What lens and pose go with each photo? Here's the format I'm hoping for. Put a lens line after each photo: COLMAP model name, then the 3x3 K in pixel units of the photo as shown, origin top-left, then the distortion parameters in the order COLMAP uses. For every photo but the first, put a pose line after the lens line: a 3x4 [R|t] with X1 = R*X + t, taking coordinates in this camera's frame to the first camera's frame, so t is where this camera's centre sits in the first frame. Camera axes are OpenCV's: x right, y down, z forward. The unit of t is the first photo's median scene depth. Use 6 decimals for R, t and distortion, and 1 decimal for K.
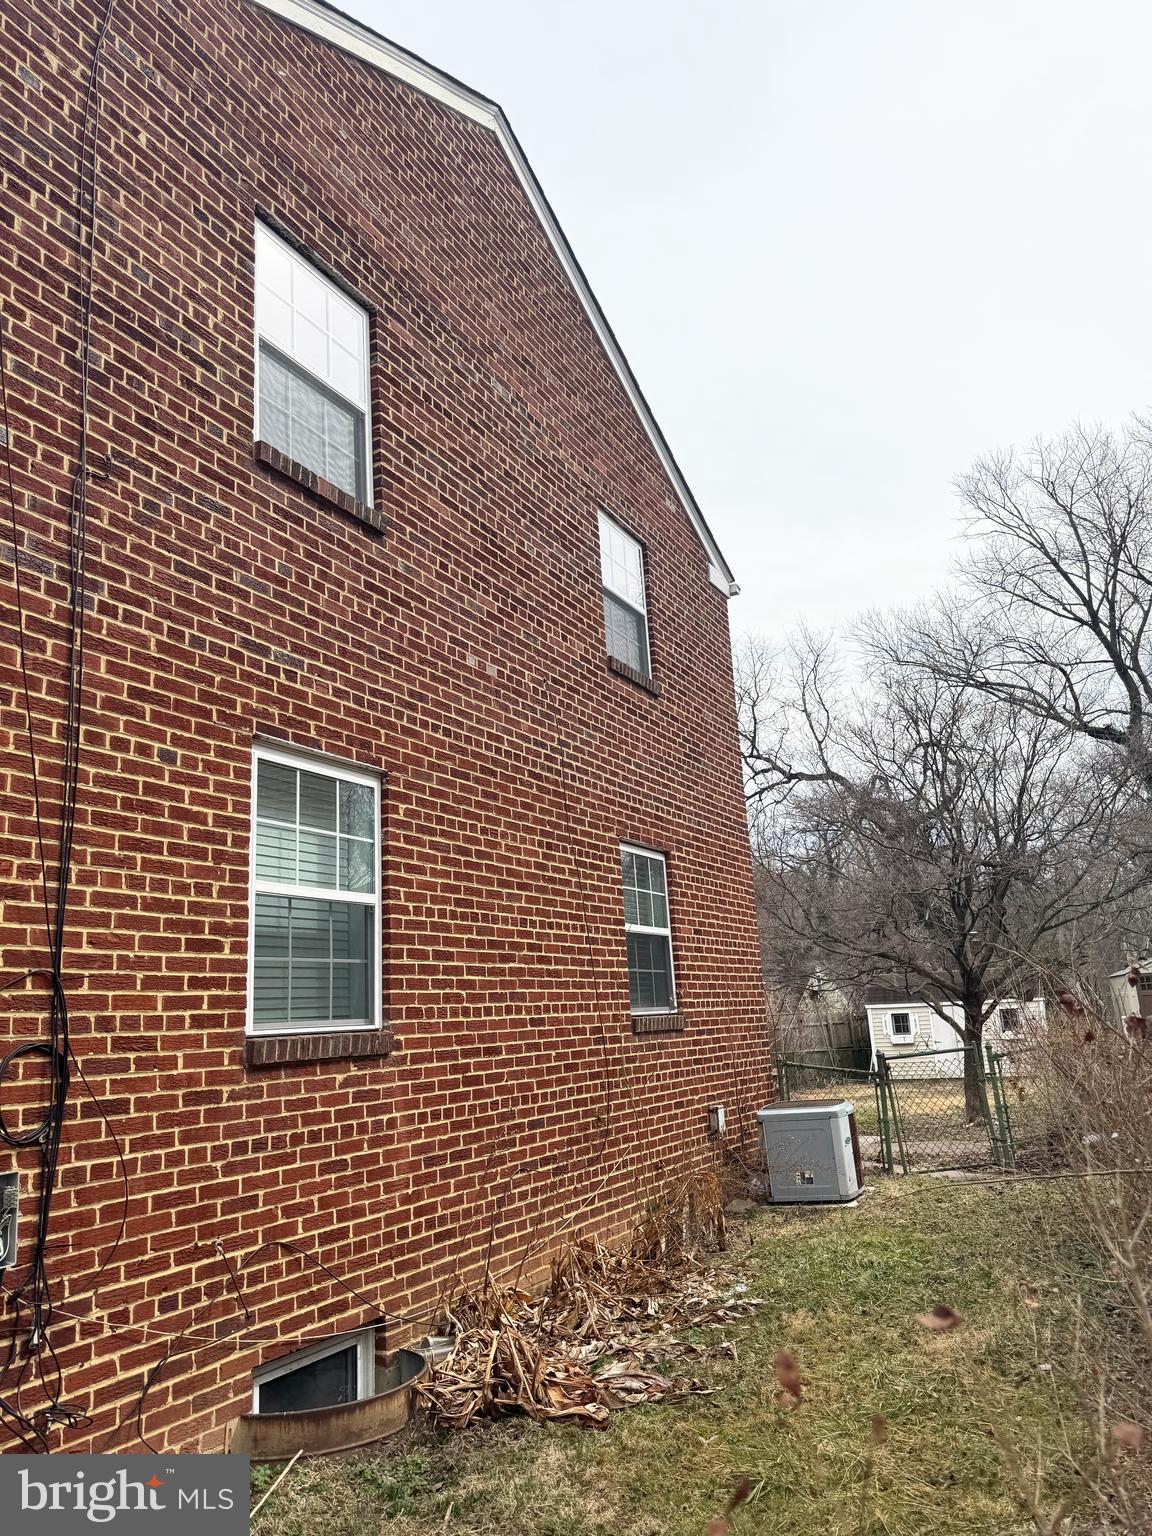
lens RADIAL K [[1086.9, 0, 576.0], [0, 1086.9, 768.0], [0, 0, 1]] dist [0.117575, -0.134558]
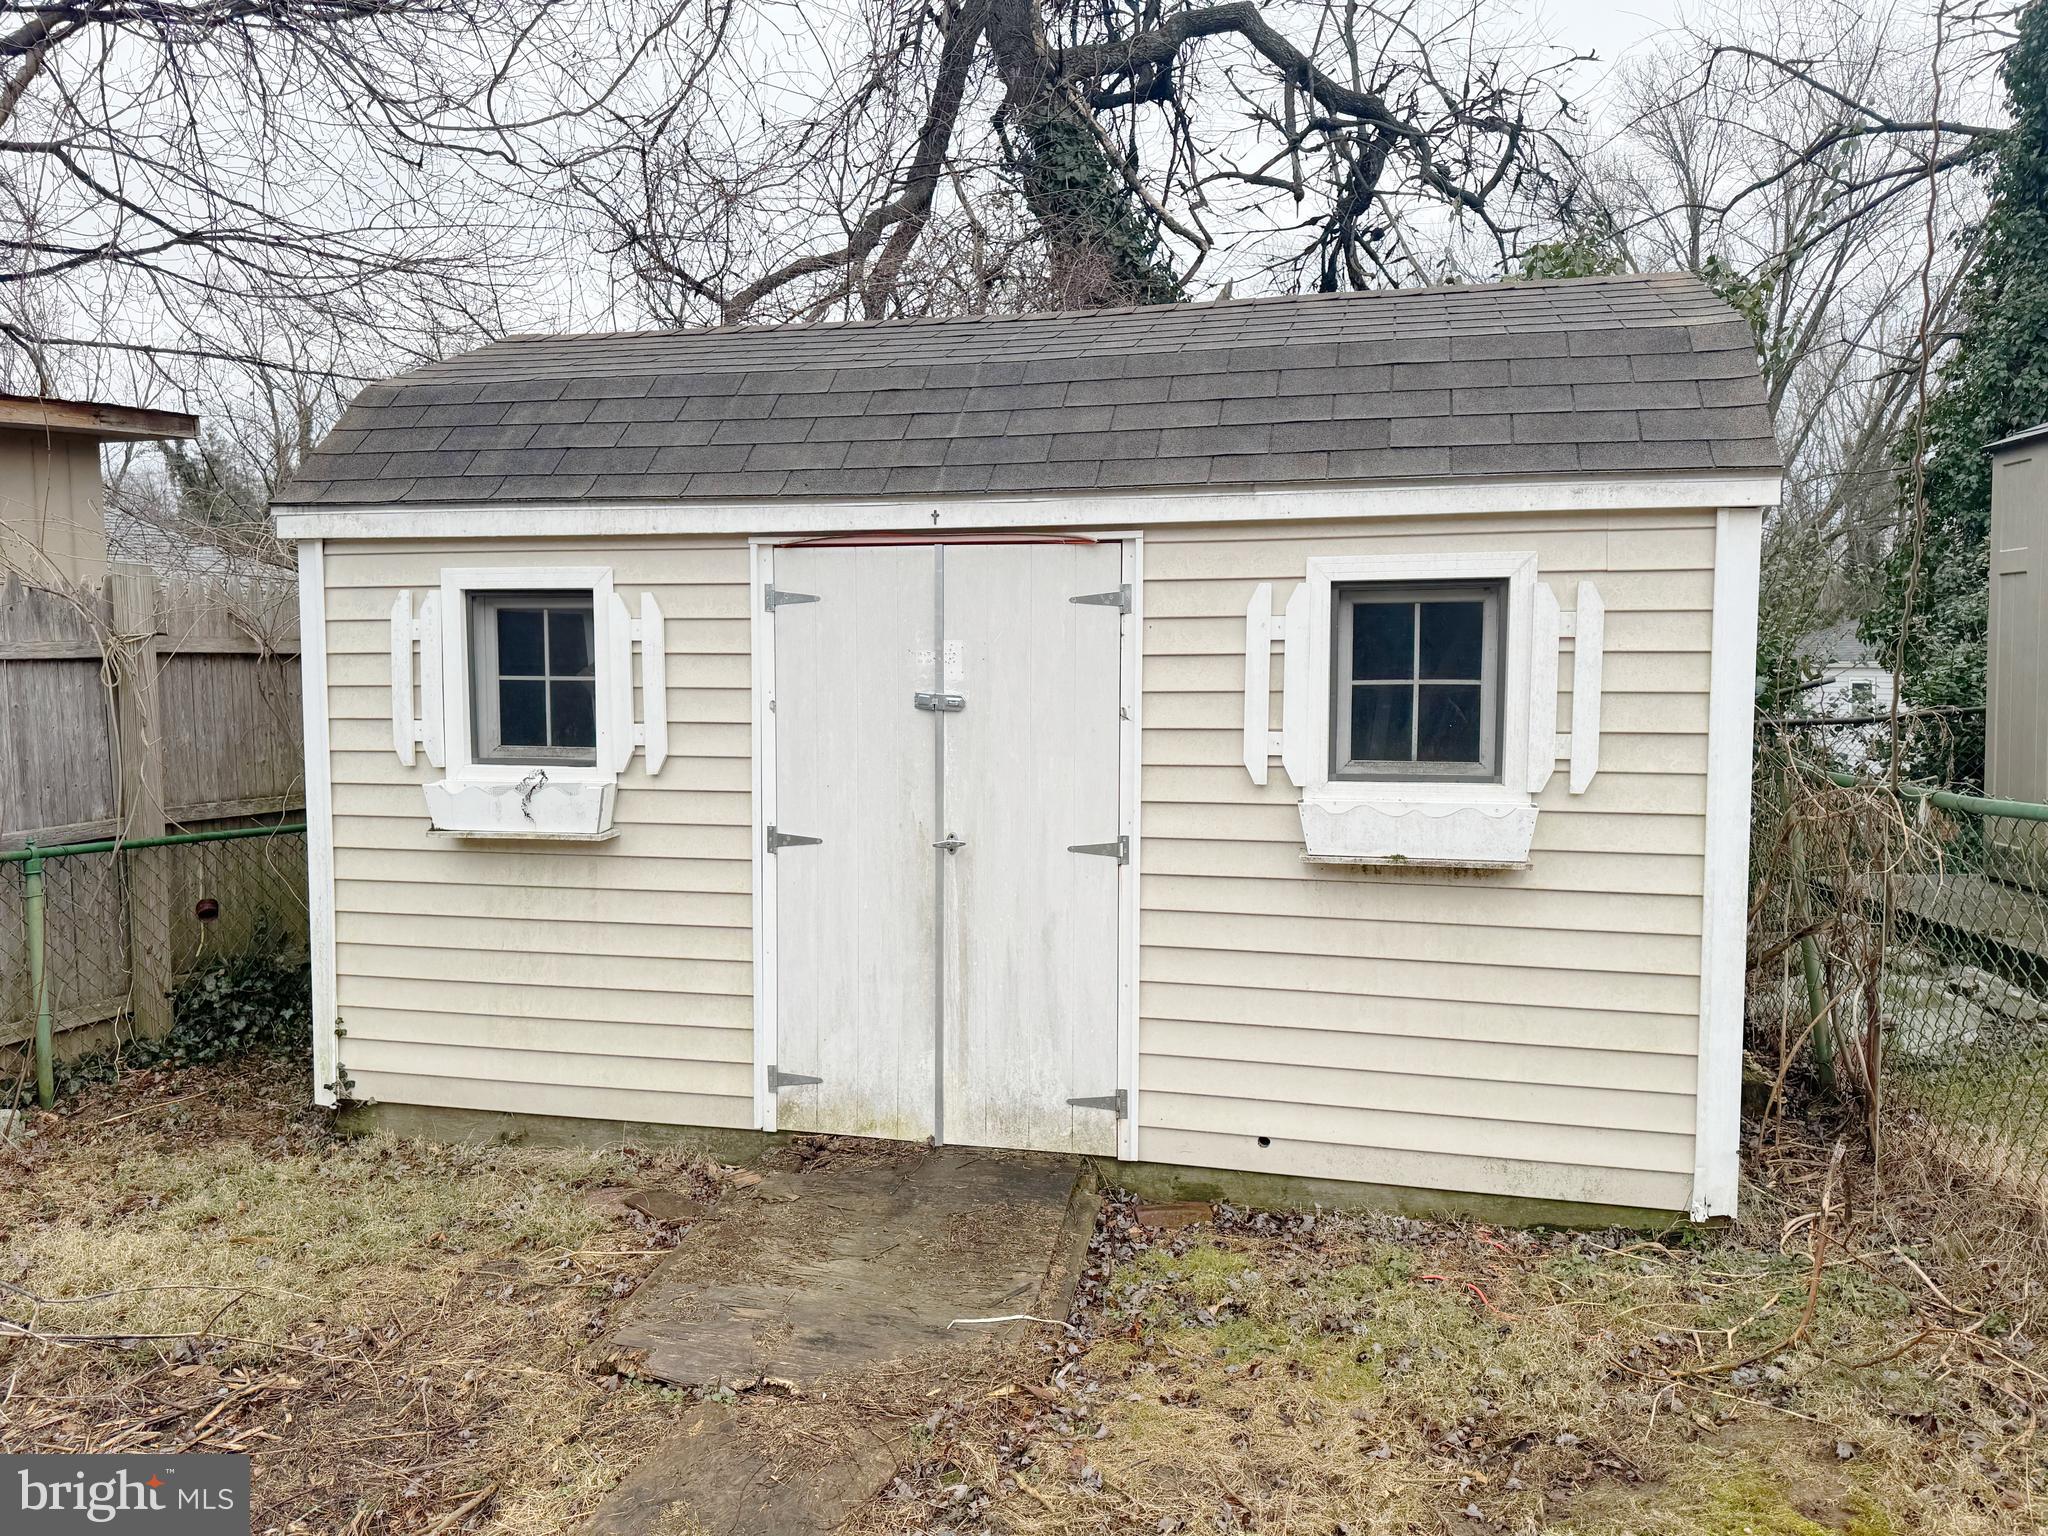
lens RADIAL K [[1449.1, 0, 1027.1], [0, 1449.1, 756.6], [0, 0, 1]] dist [0.117575, -0.134558]
pose [[0.964368, 0.036735, 0.262003, 0.304946], [-0.111691, 0.954266, 0.277310, 0.190345], [-0.239834, -0.296692, 0.924366, 0.837255]]
